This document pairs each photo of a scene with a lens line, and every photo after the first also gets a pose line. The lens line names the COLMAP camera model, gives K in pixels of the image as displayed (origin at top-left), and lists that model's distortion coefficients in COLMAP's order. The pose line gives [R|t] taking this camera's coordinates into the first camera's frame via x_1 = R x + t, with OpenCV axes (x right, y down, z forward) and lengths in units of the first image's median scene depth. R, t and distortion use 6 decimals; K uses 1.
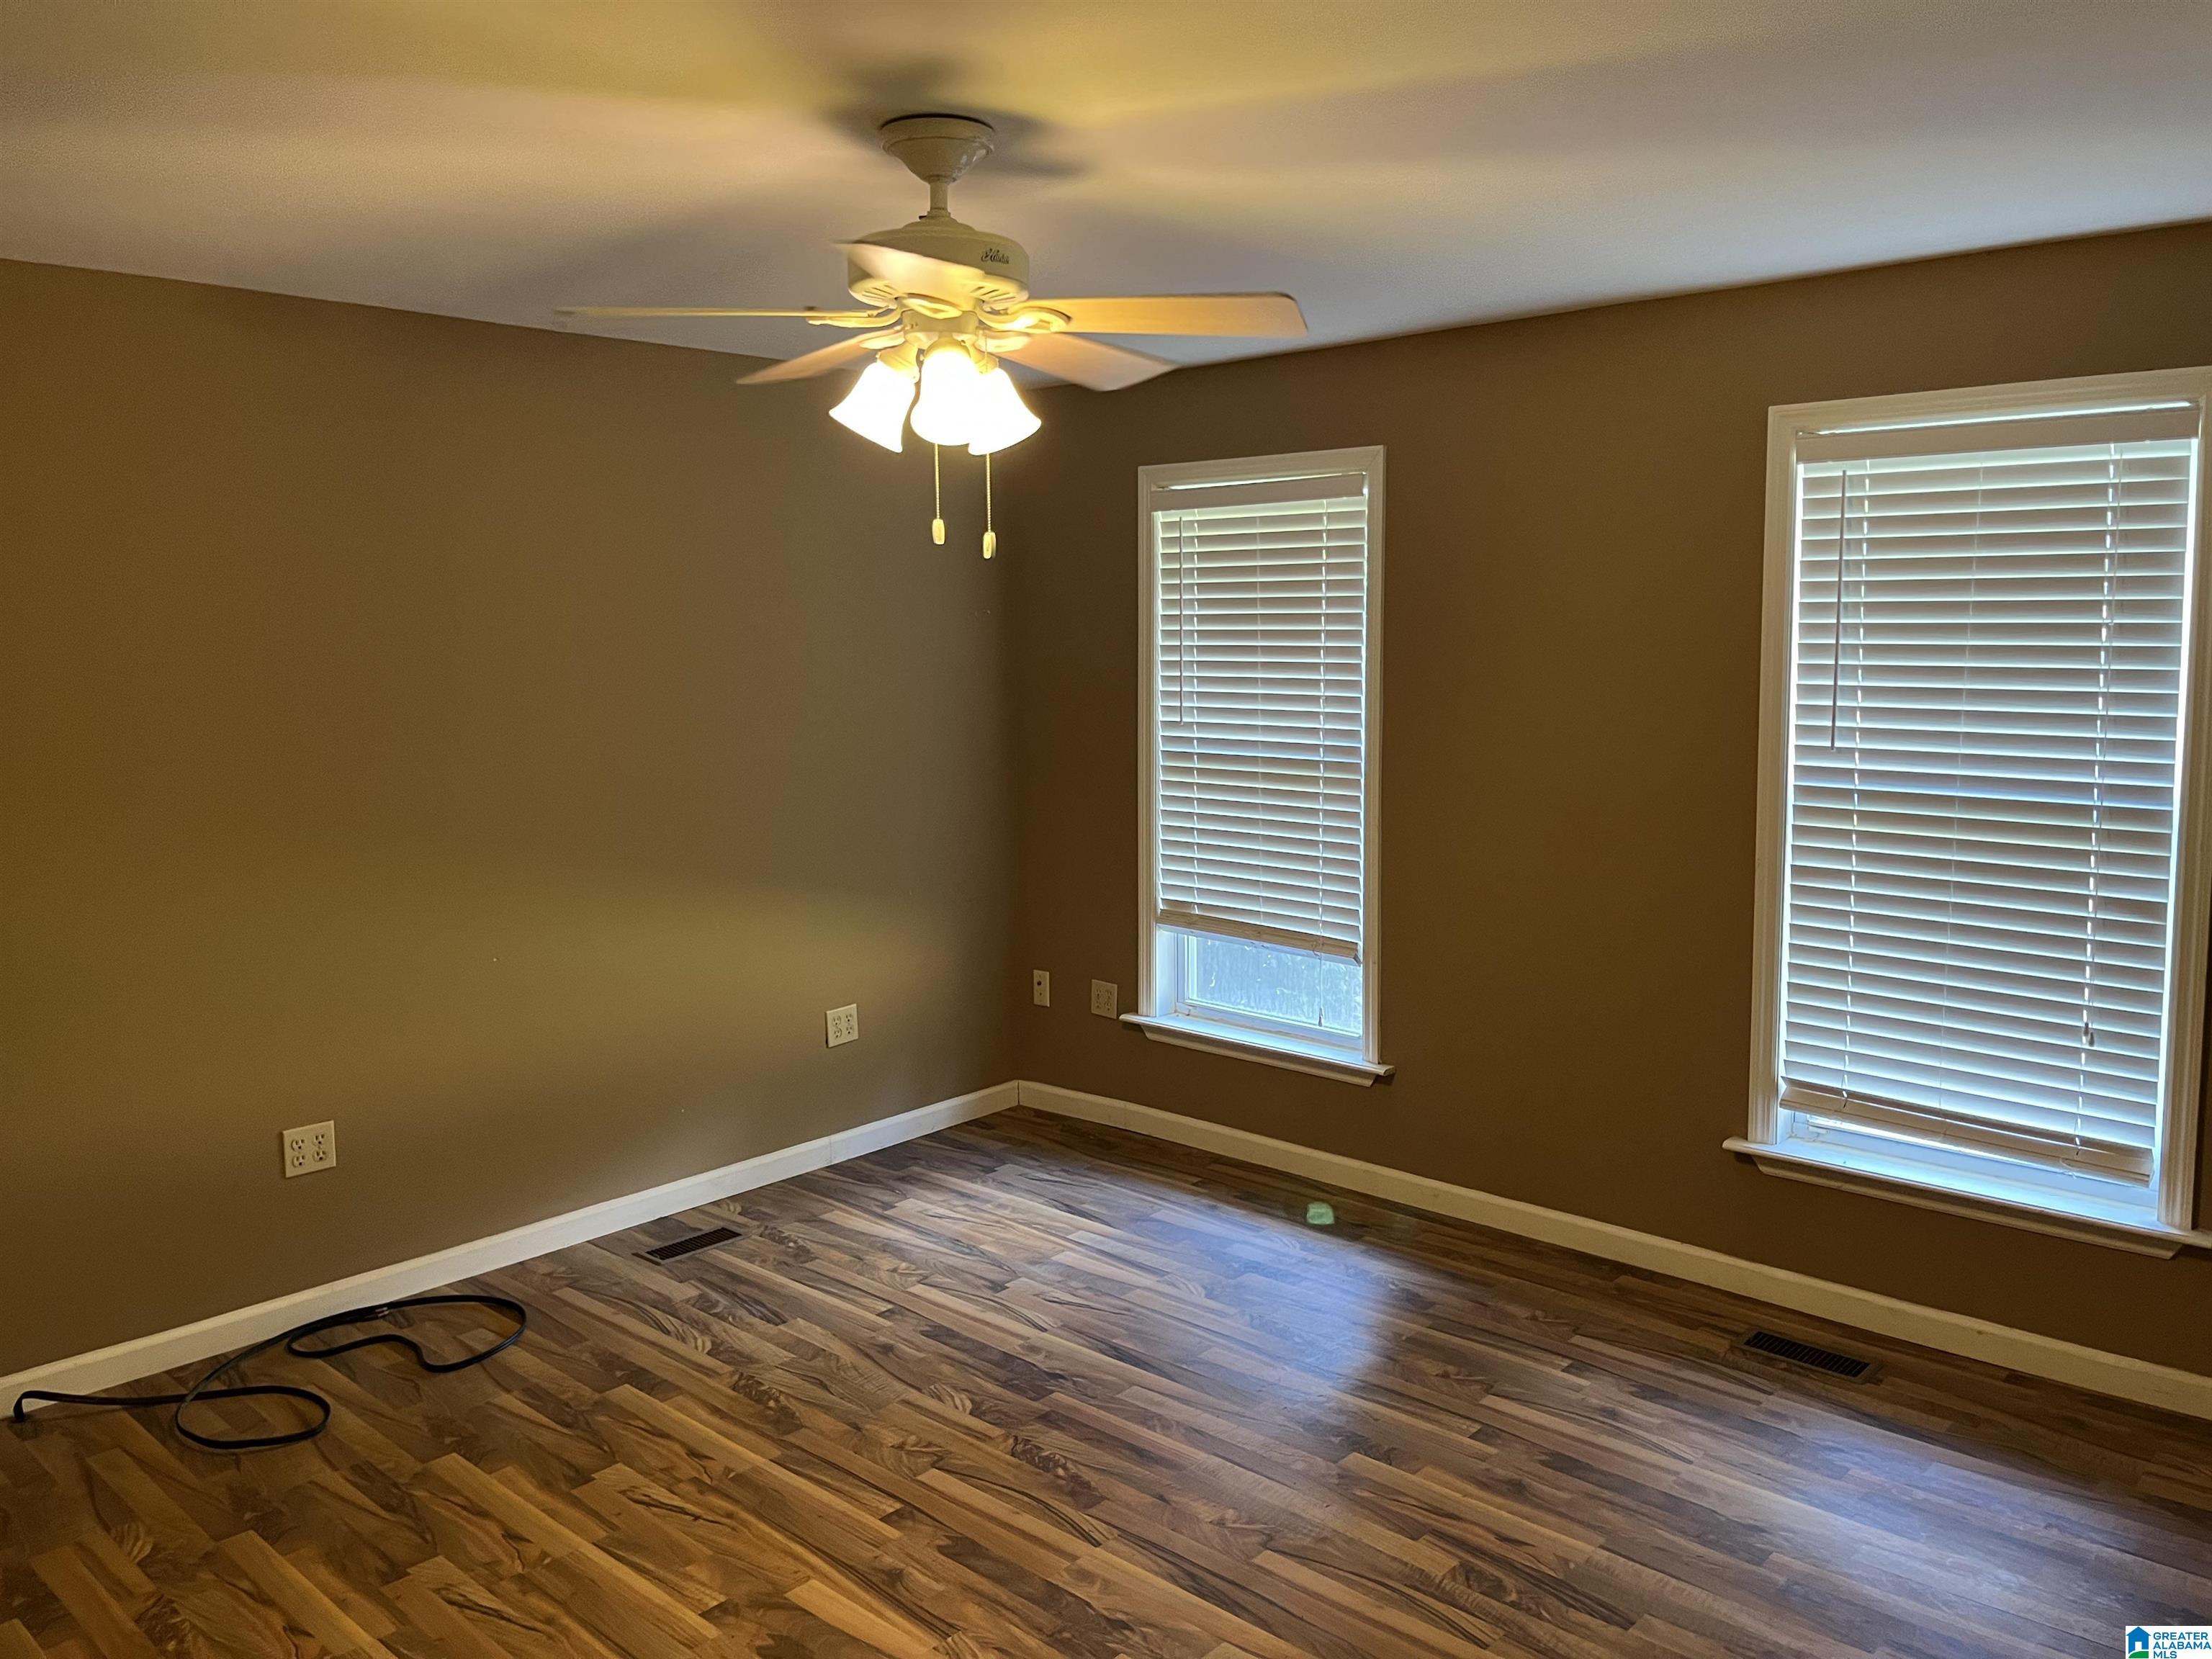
lens RADIAL K [[1662.6, 0, 1105.0], [0, 1662.6, 831.6], [0, 0, 1]] dist [0.067228, -0.094939]
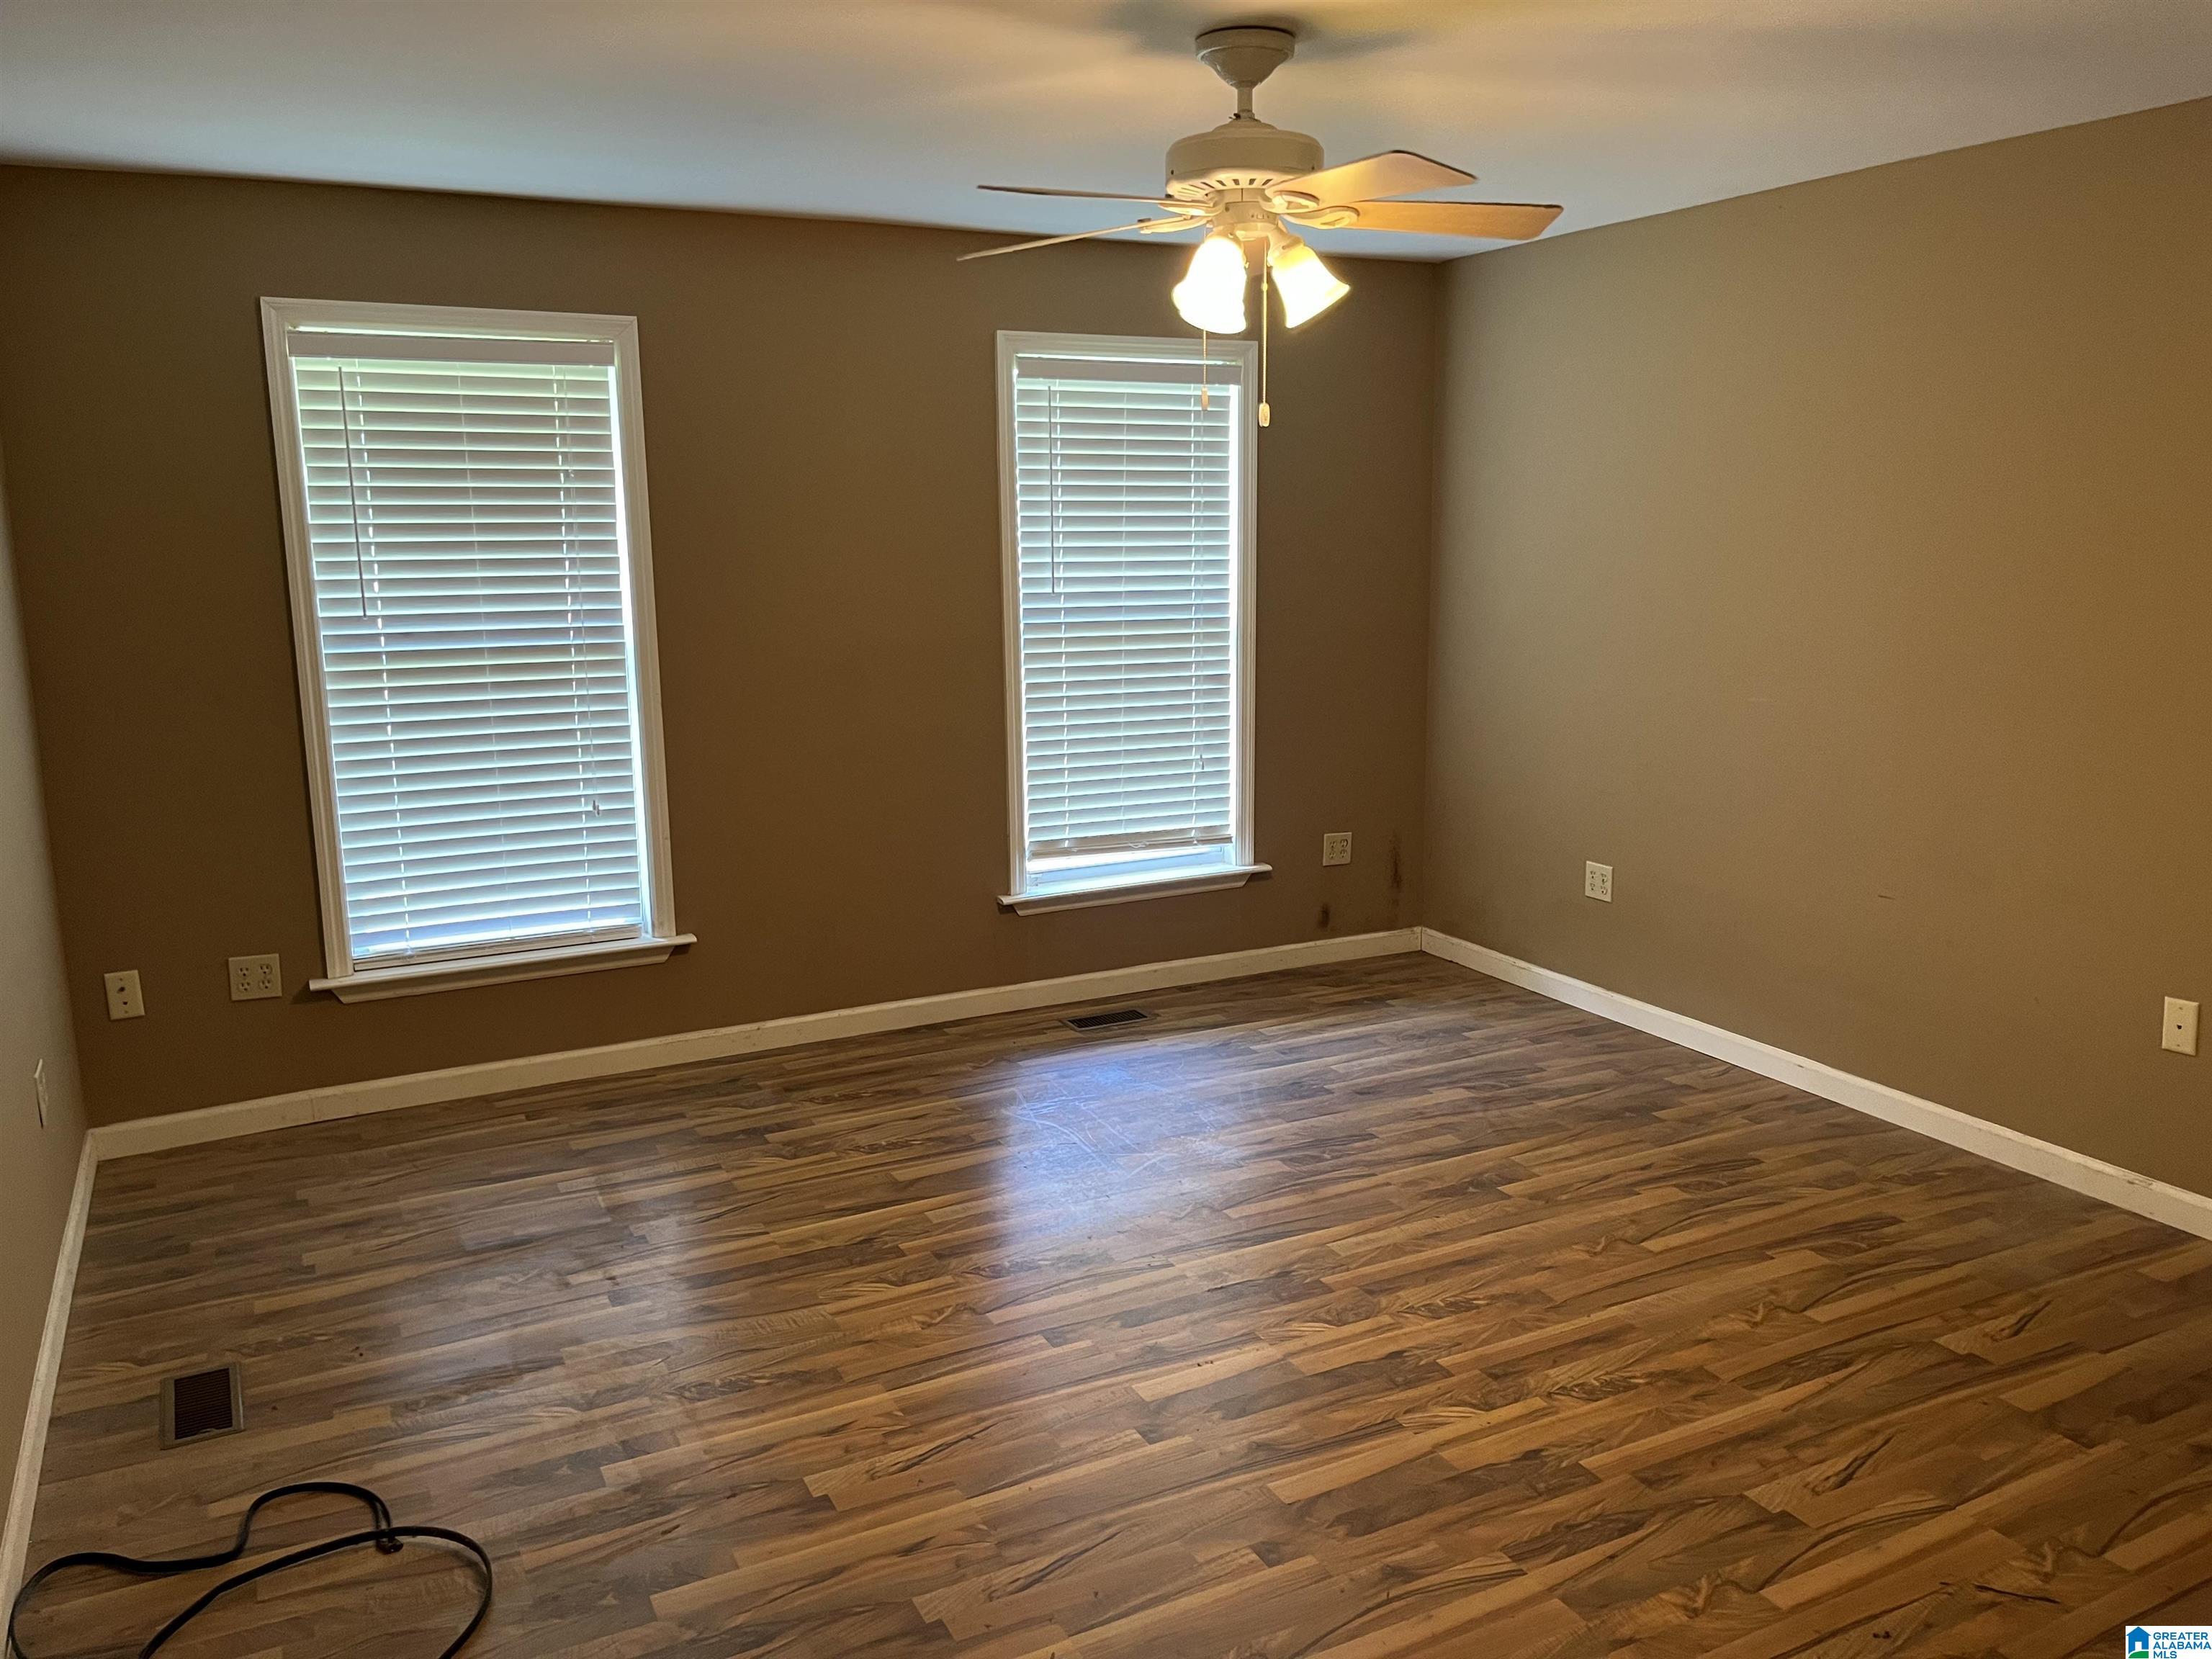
lens RADIAL K [[1662.6, 0, 1135.9], [0, 1662.6, 777.5], [0, 0, 1]] dist [0.067228, -0.094939]
pose [[0.356979, -0.145745, 0.922672, -0.787097], [0.125851, 0.986251, 0.107096, -0.036454], [-0.925596, 0.077888, 0.370414, 0.409032]]
